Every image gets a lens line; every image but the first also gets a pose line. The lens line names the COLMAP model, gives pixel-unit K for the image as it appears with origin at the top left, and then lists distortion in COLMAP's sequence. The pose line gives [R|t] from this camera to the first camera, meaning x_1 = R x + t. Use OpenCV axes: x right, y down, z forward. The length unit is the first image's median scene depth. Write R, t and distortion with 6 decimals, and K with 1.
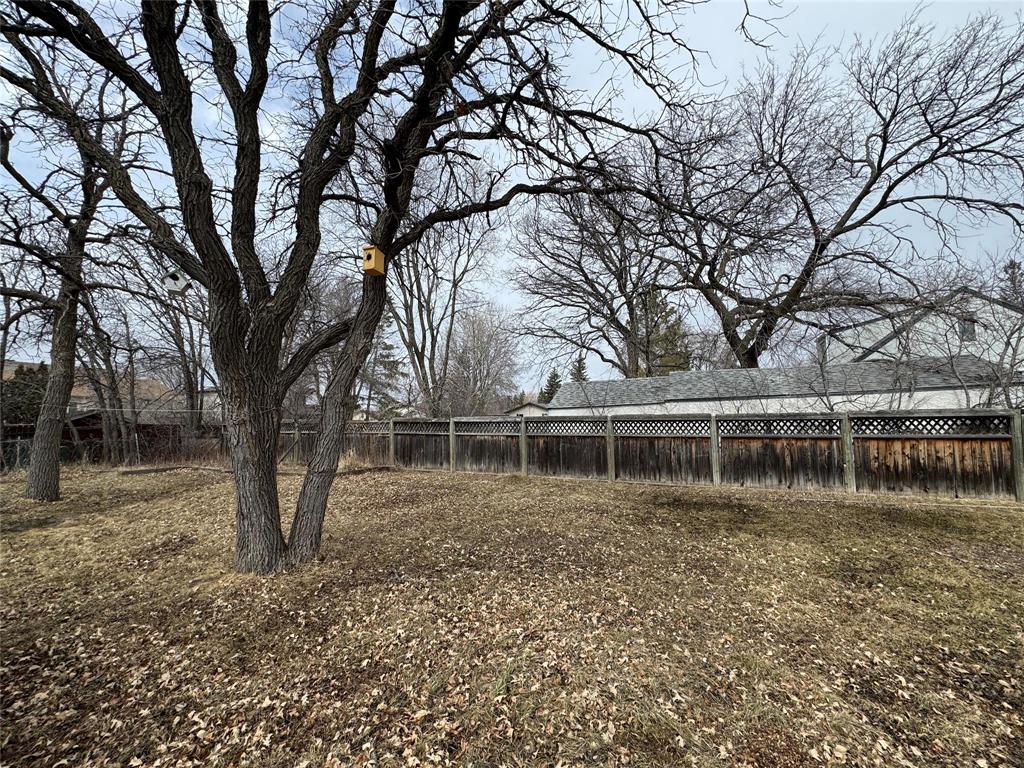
lens RADIAL K [[411.3, 0, 510.2], [0, 411.3, 381.6], [0, 0, 1]] dist [-0.000277, -0.000368]
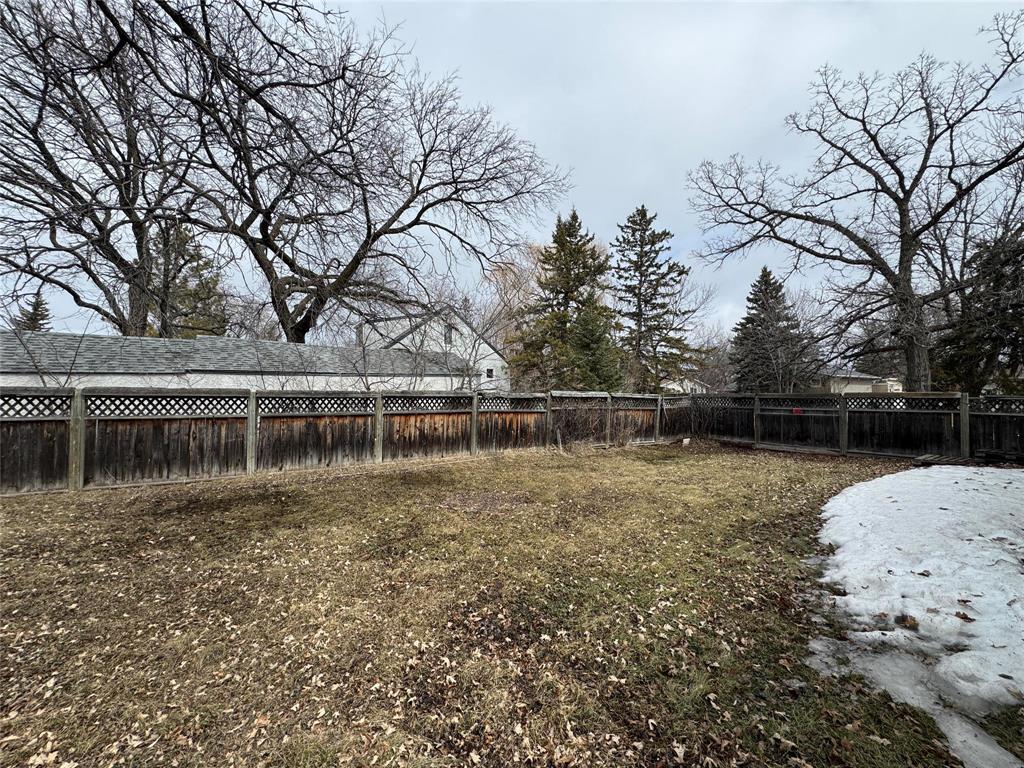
lens RADIAL K [[411.3, 0, 515.9], [0, 411.3, 382.6], [0, 0, 1]] dist [-0.000277, -0.000368]
pose [[0.511310, 0.043546, 0.858293, 0.043590], [-0.090515, 0.995889, 0.003396, 0.012243], [-0.854617, -0.079424, 0.513149, 0.105508]]
